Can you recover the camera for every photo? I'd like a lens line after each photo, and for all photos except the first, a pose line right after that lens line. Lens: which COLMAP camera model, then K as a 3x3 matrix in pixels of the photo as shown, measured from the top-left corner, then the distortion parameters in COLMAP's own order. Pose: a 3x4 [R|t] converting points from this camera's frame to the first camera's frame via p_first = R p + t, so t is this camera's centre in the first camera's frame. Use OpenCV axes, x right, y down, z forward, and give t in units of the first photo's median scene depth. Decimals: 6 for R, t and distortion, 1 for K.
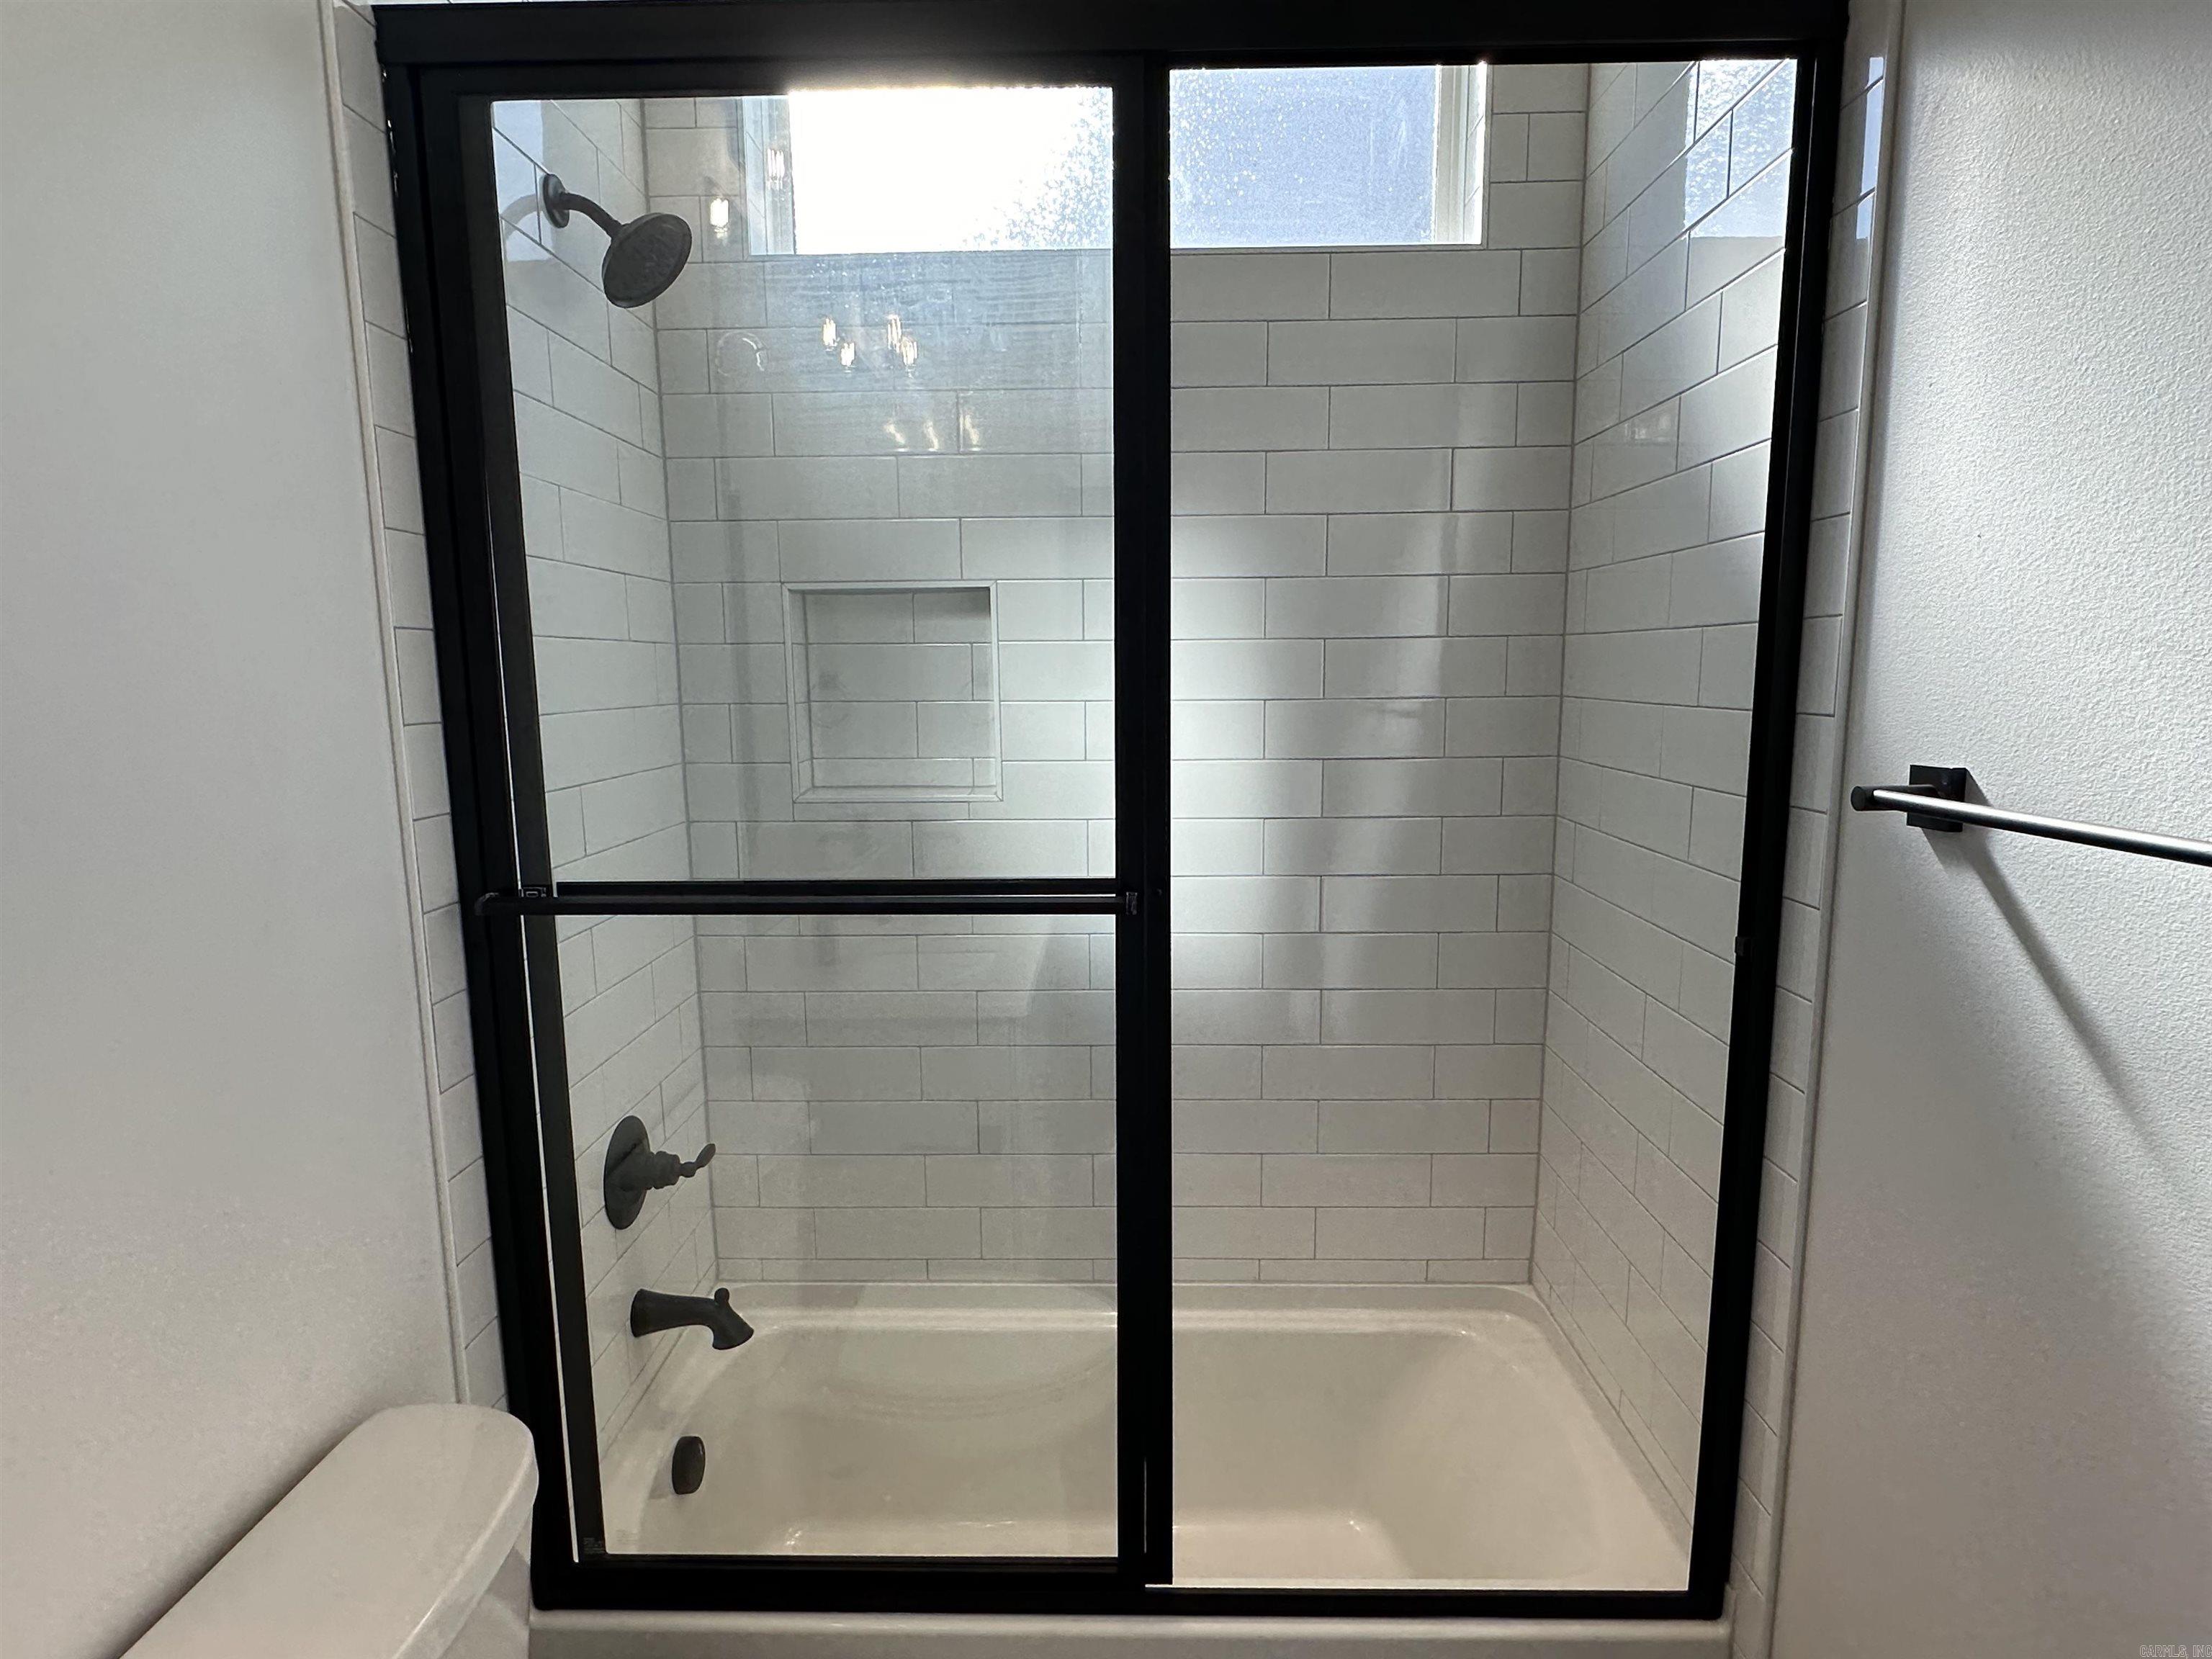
lens RADIAL K [[1195.0, 0, 1097.7], [0, 1195.0, 836.0], [0, 0, 1]] dist [-0.007337, -0.000158]
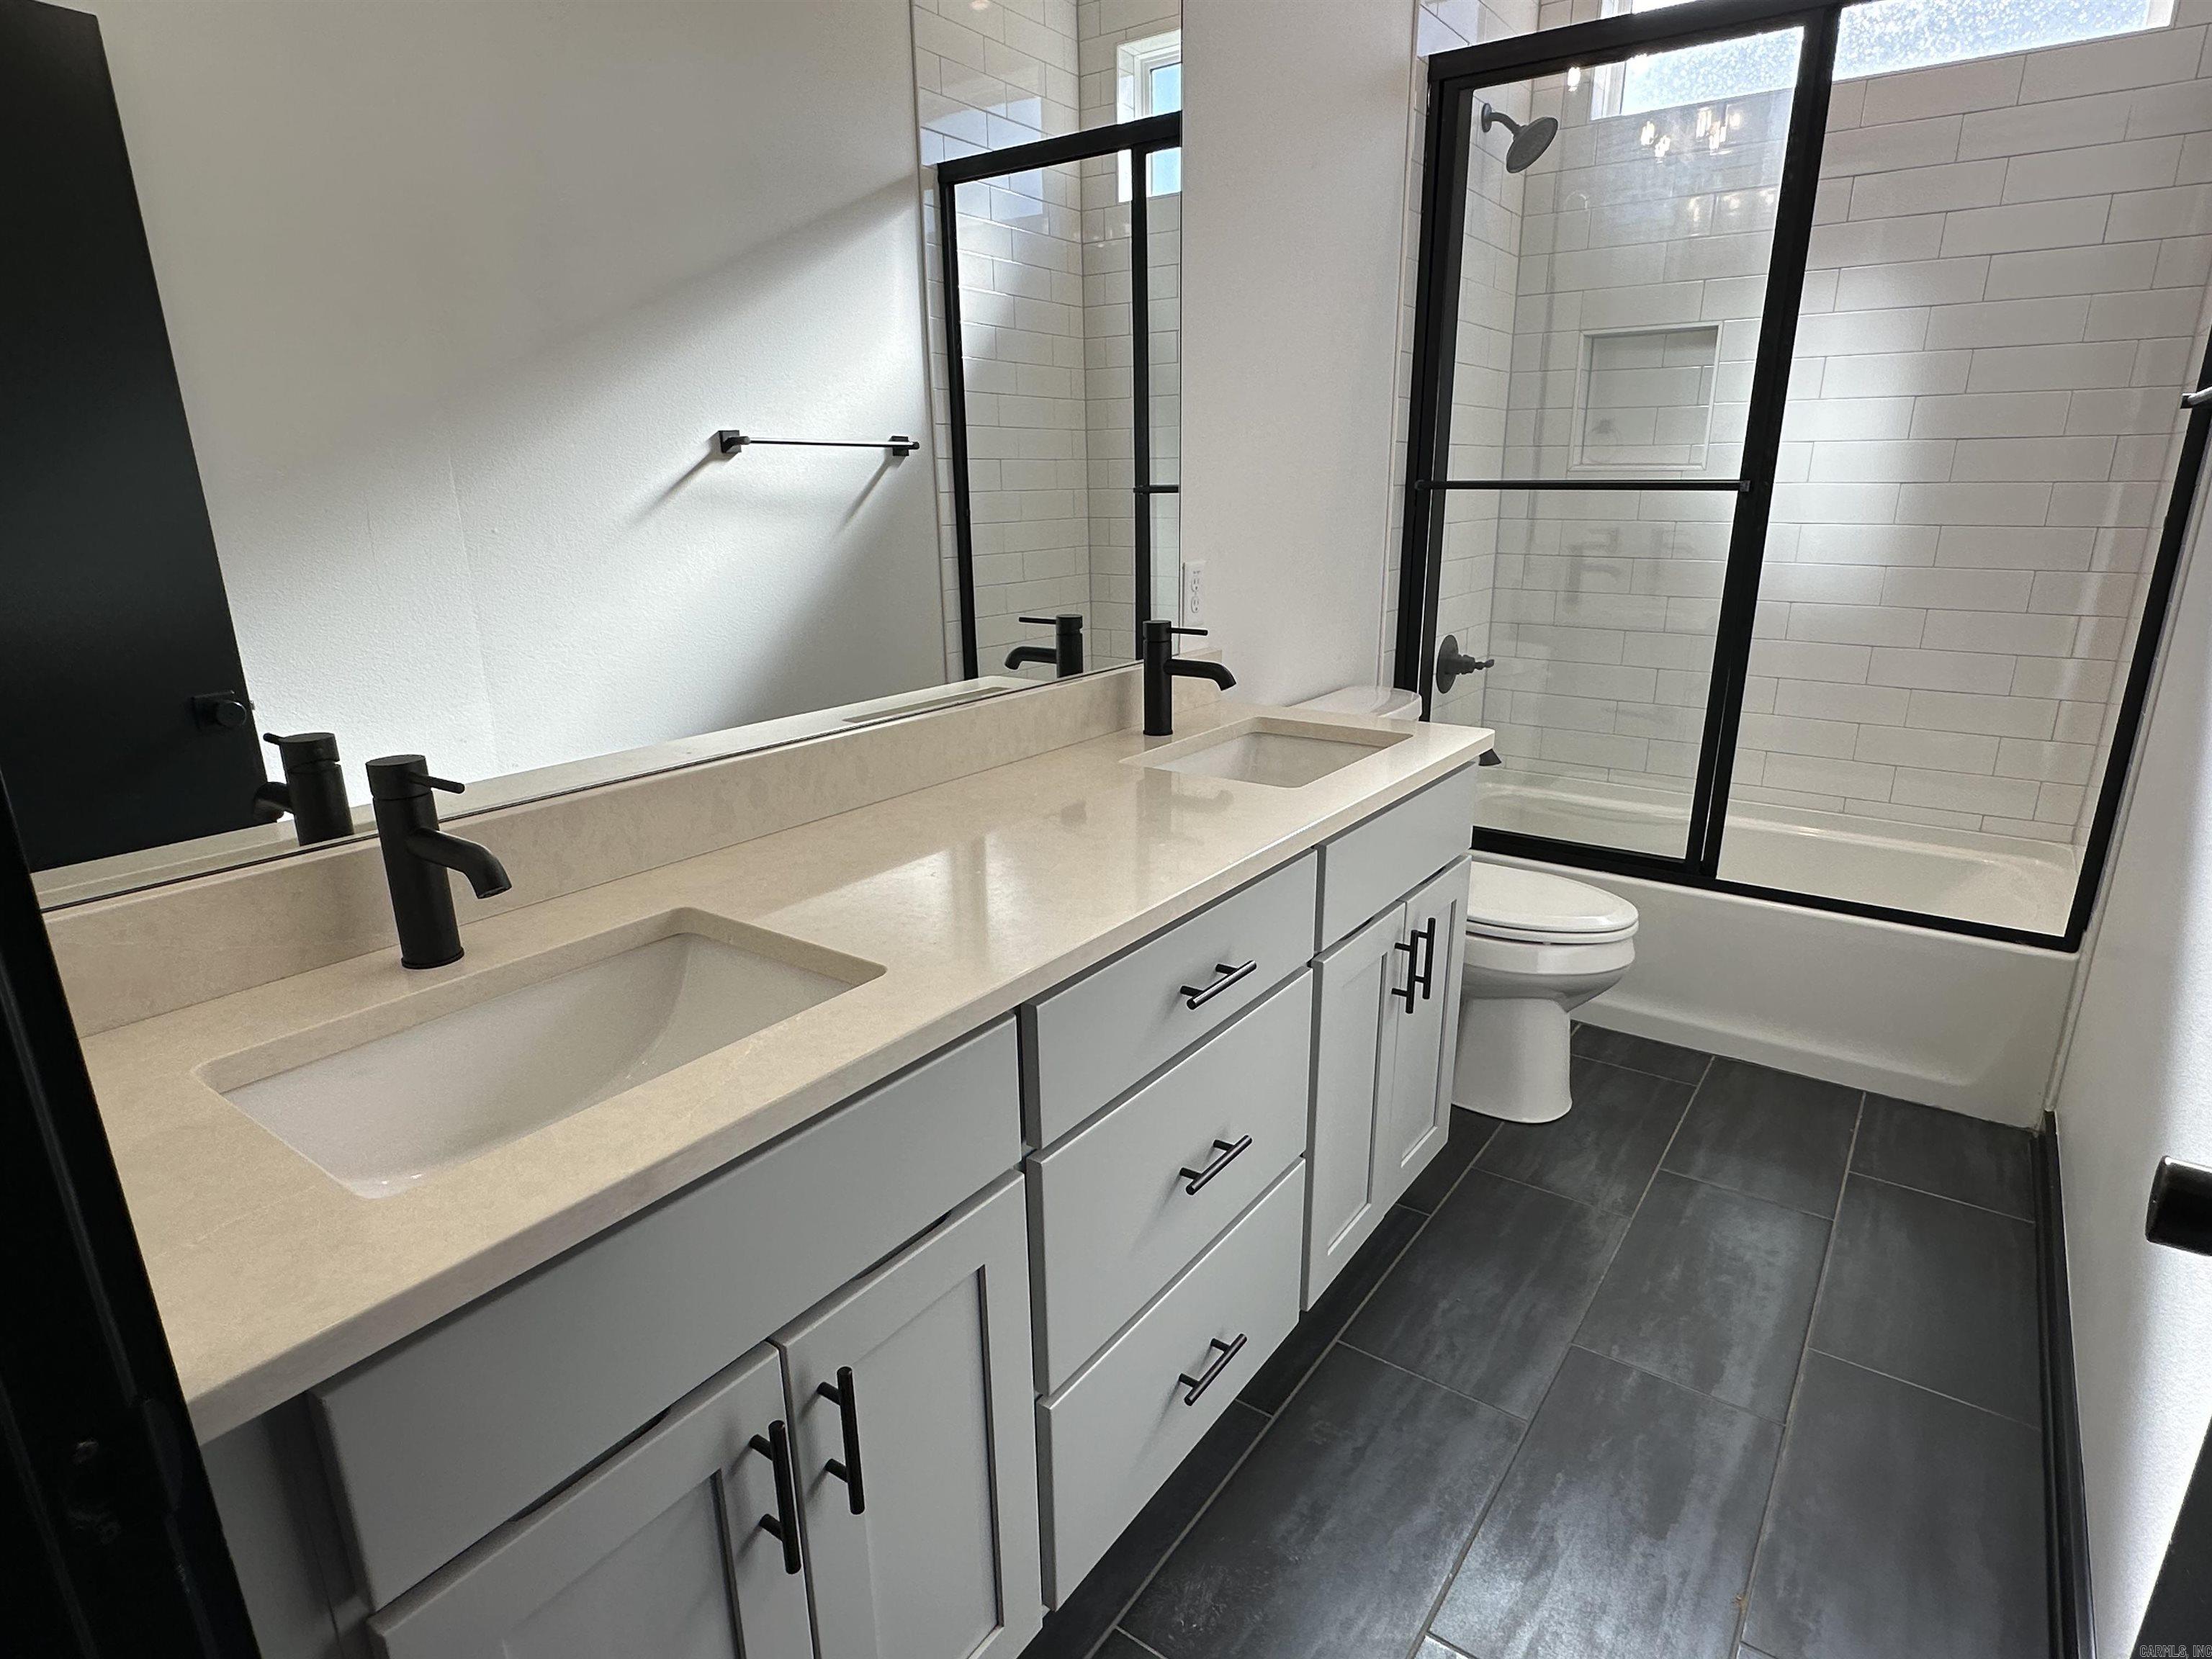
lens RADIAL K [[1195.0, 0, 1105.8], [0, 1195.0, 826.2], [0, 0, 1]] dist [-0.007337, -0.000158]
pose [[0.821922, 0.166975, -0.544576, 0.228010], [-0.083937, 0.981136, 0.174146, 0.249664], [0.563381, -0.097424, 0.820433, -0.863714]]
